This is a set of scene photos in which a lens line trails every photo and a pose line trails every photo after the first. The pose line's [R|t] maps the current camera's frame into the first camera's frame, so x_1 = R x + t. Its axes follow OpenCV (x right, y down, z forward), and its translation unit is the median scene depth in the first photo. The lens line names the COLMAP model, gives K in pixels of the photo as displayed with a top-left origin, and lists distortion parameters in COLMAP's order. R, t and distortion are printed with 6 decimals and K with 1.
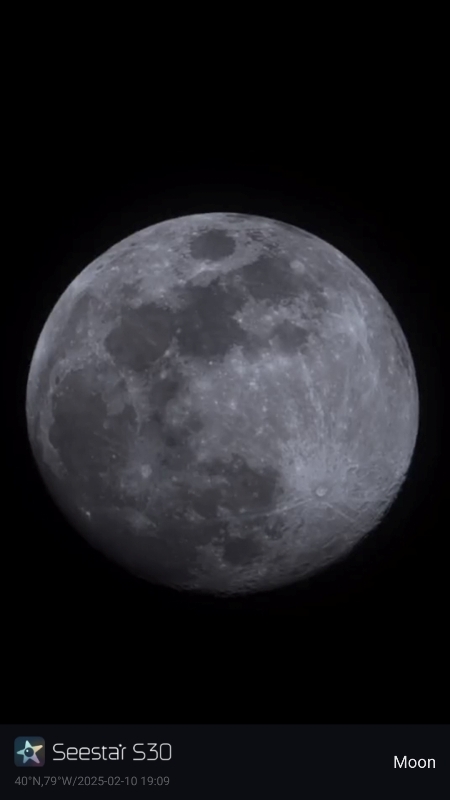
lens RADIAL K [[2950.2, 0, 223.9], [0, 2950.2, 401.1], [0, 0, 1]] dist [0.116472, 0.000000]
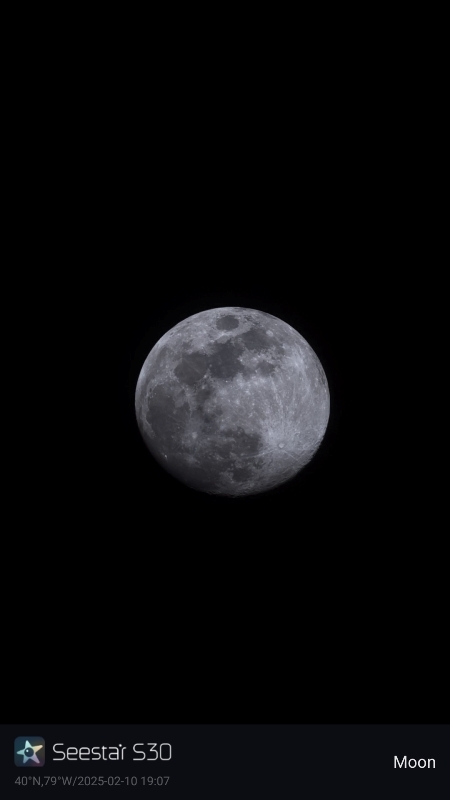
lens RADIAL K [[2950.2, 0, 224.9], [0, 2950.2, 399.8], [0, 0, 1]] dist [0.116472, 0.000000]
pose [[1.000000, 0.000294, 0.000279, -0.006172], [-0.000293, 1.000000, -0.000383, 0.000427], [-0.000279, 0.000383, 1.000000, -1.013172]]
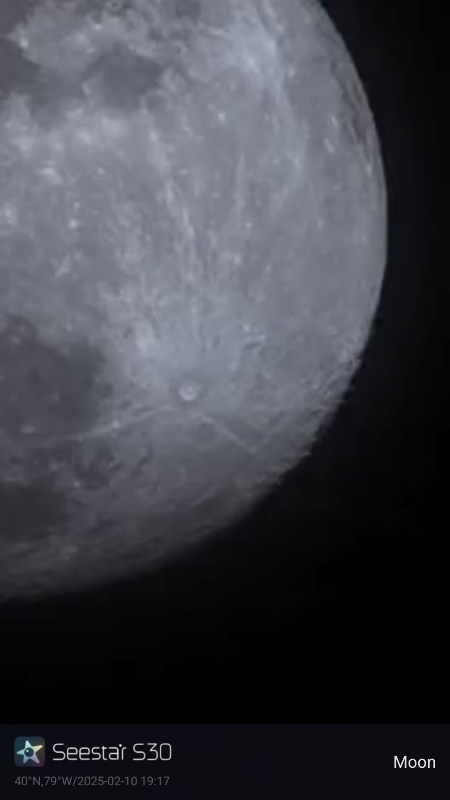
lens RADIAL K [[2950.2, 0, 225.7], [0, 2950.2, 399.4], [0, 0, 1]] dist [0.116472, 0.000000]
pose [[0.999969, -0.000327, 0.007848, 0.035293], [0.000185, 0.999838, 0.018015, 0.023219], [-0.007852, -0.018013, 0.999807, 0.507641]]
